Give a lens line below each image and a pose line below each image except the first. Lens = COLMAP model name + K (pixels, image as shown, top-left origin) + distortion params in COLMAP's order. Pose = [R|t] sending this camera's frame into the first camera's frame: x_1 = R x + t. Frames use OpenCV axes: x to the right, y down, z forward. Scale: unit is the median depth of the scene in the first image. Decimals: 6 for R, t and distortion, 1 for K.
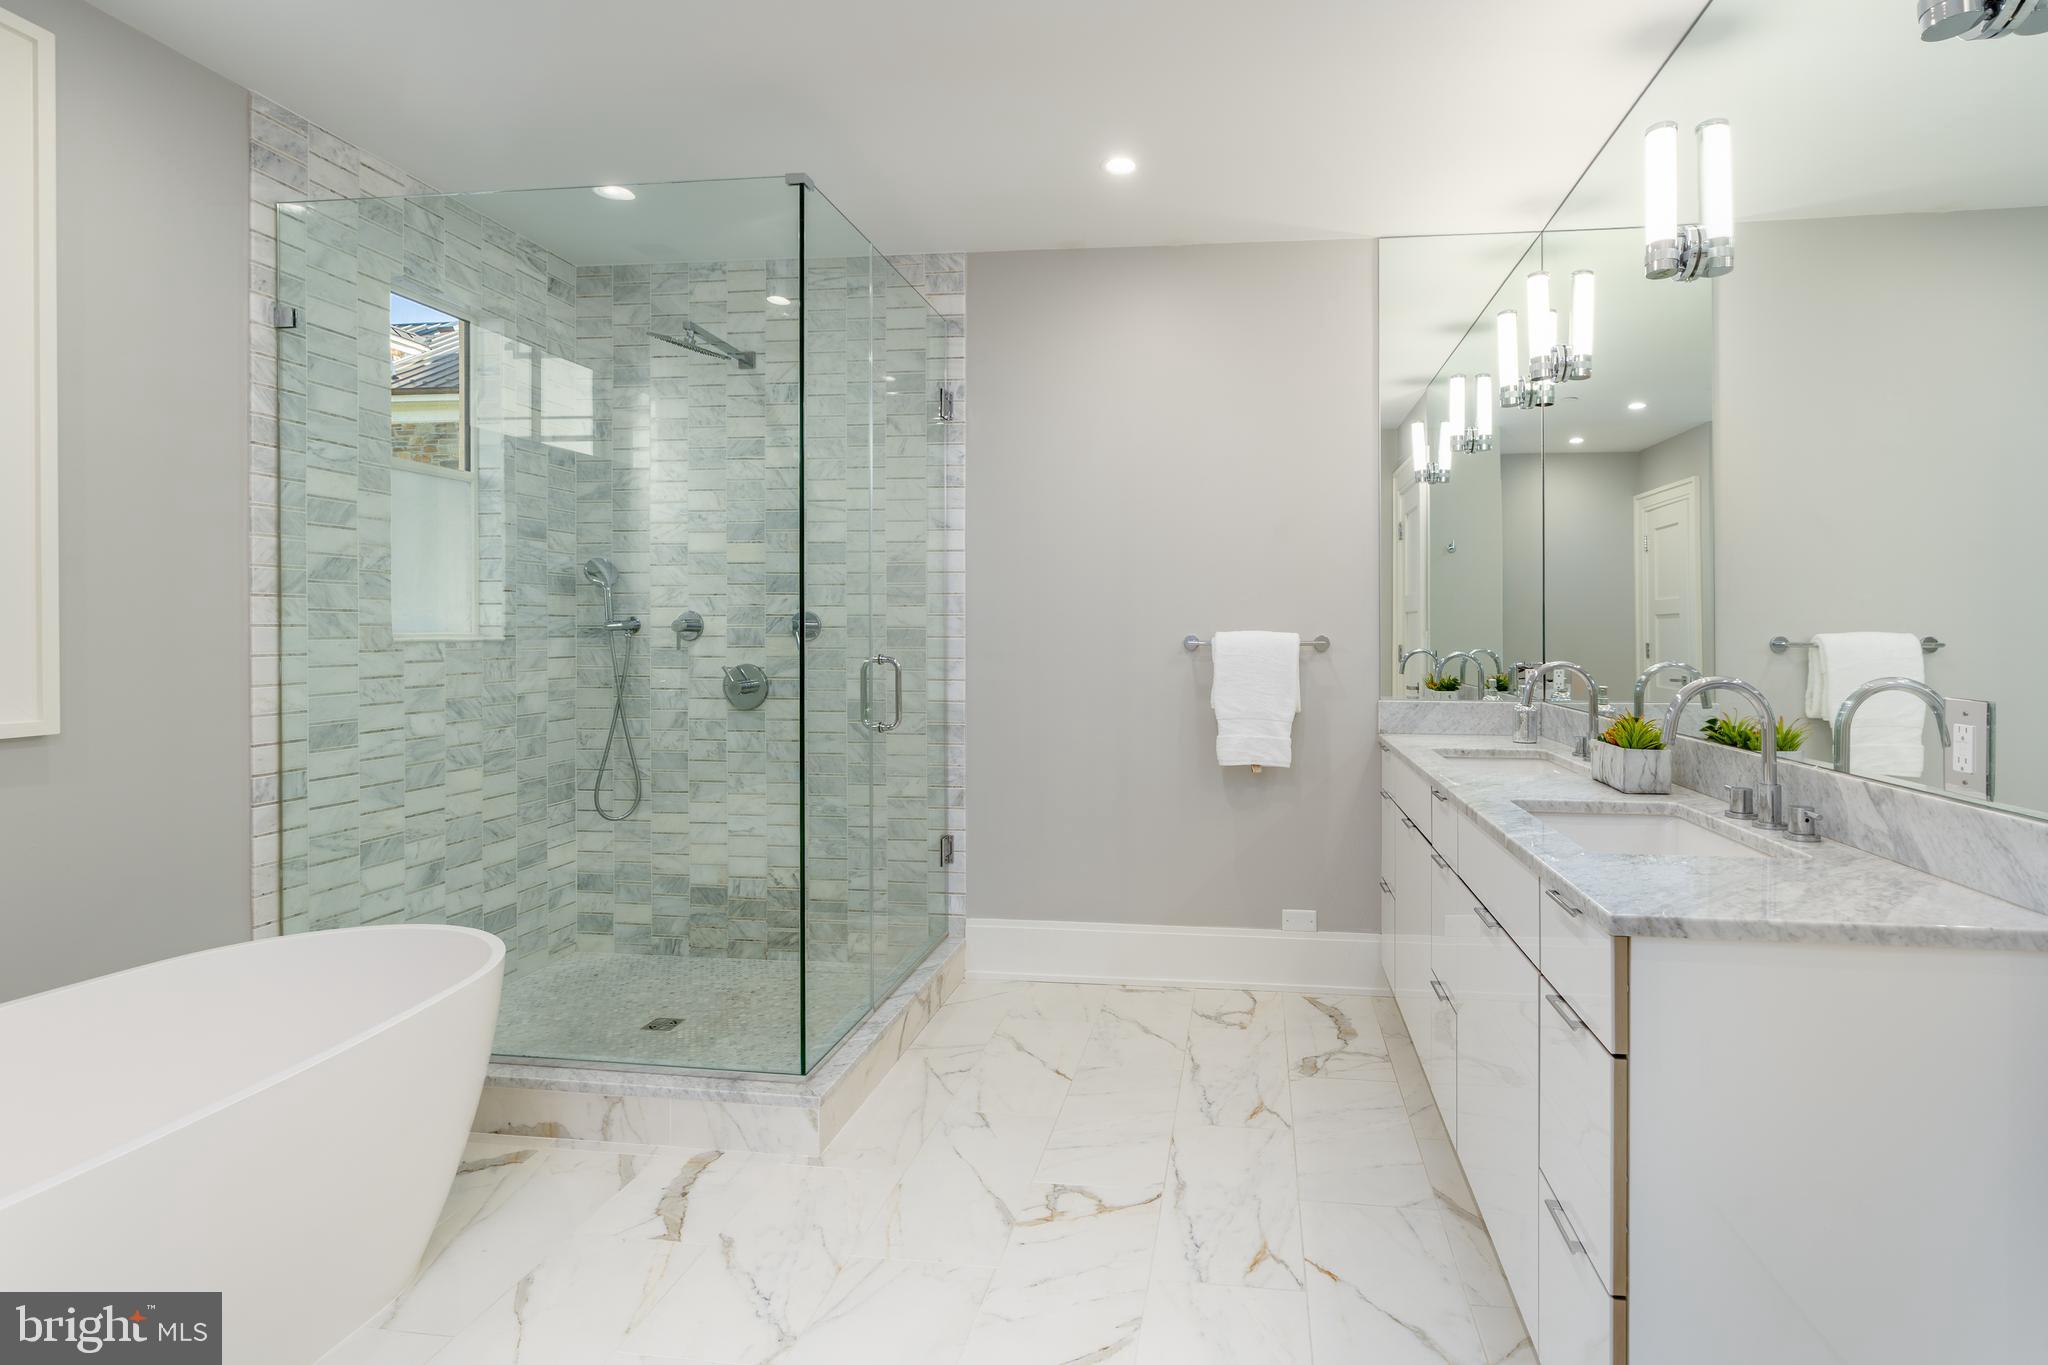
lens RADIAL K [[996.7, 0, 1108.9], [0, 996.7, 637.1], [0, 0, 1]] dist [-0.010550, 0.005031]
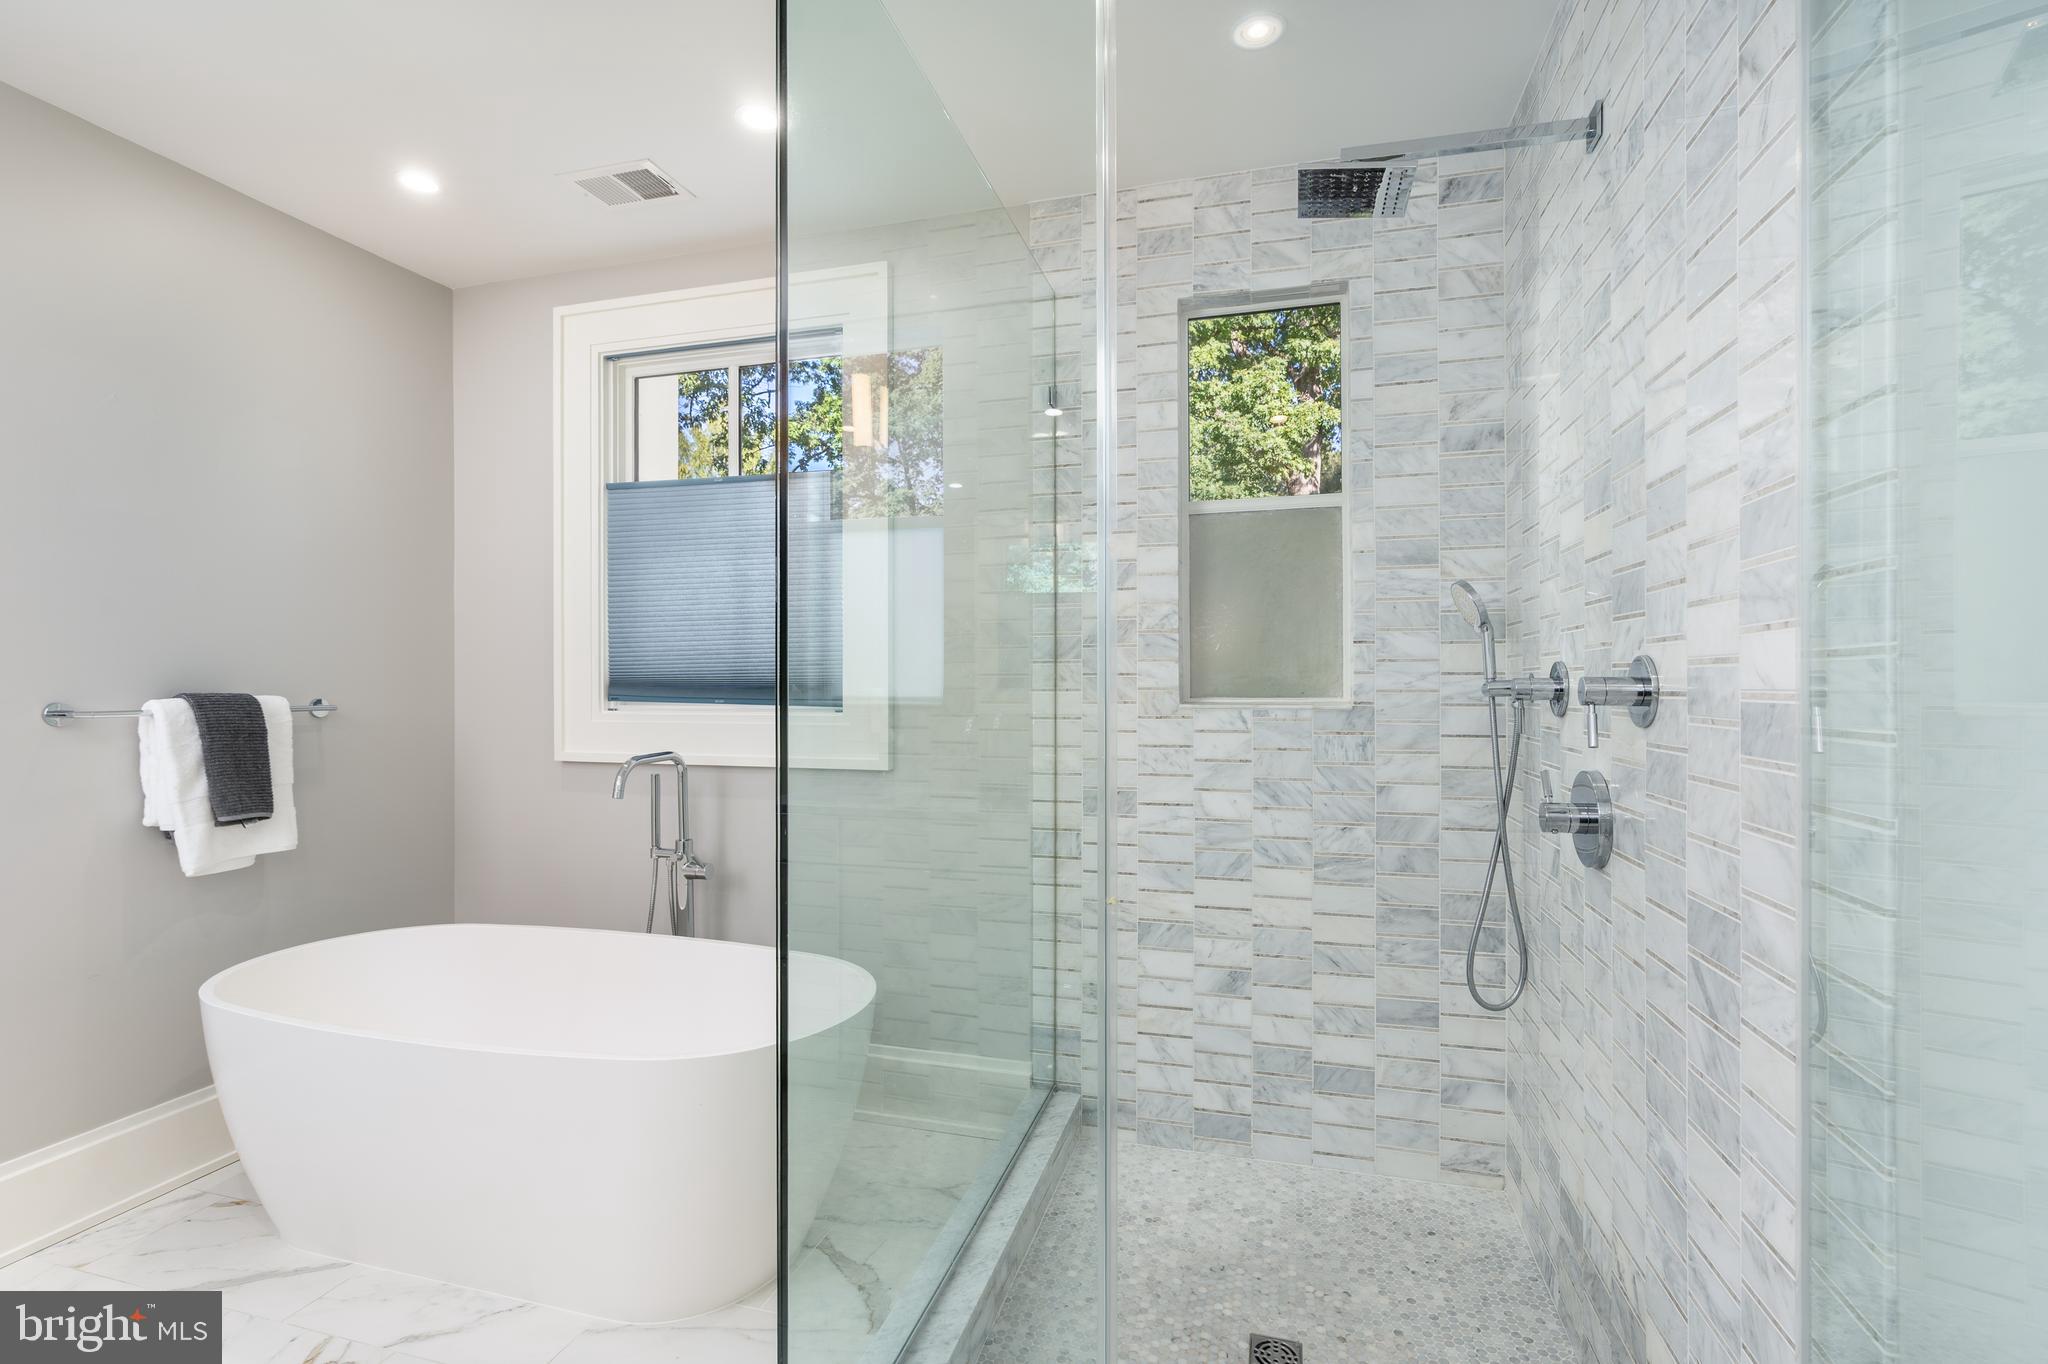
lens RADIAL K [[929.2, 0, 1028.6], [0, 929.2, 686.1], [0, 0, 1]] dist [-0.008631, 0.003757]
pose [[-0.131097, -0.000418, -0.991369, 0.119316], [-0.006370, 0.999980, 0.000420, -0.012865], [0.991349, 0.006370, -0.131097, 0.877563]]
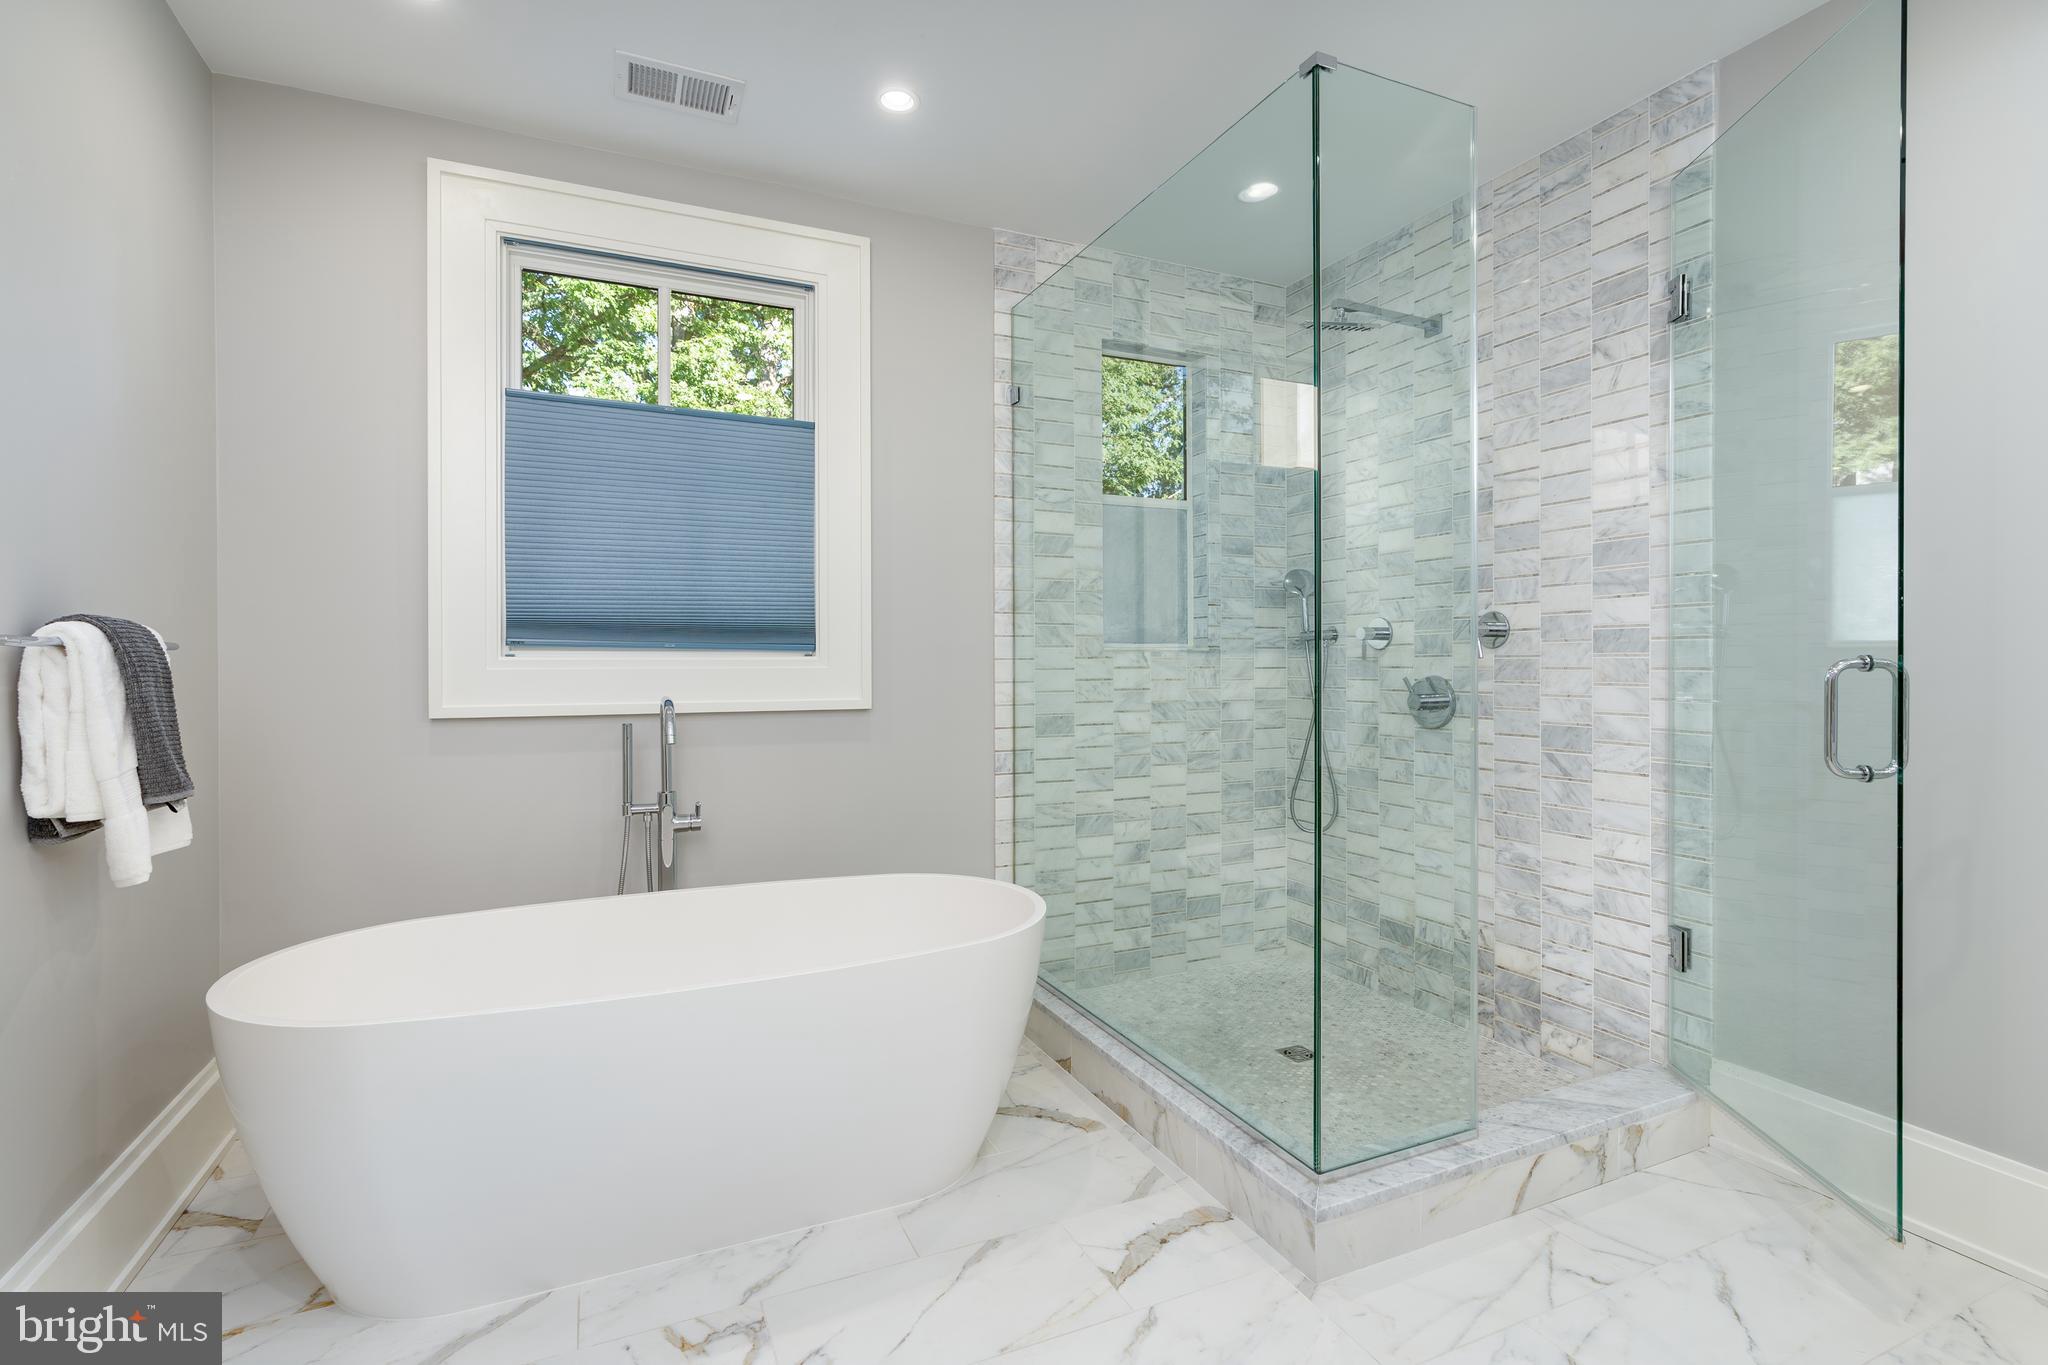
lens RADIAL K [[929.2, 0, 1004.9], [0, 929.2, 668.5], [0, 0, 1]] dist [-0.008631, 0.003757]
pose [[0.522348, 0.001963, -0.852730, 0.147162], [-0.002205, 0.999997, 0.000951, 0.023129], [0.852730, 0.001384, 0.522351, 0.287529]]
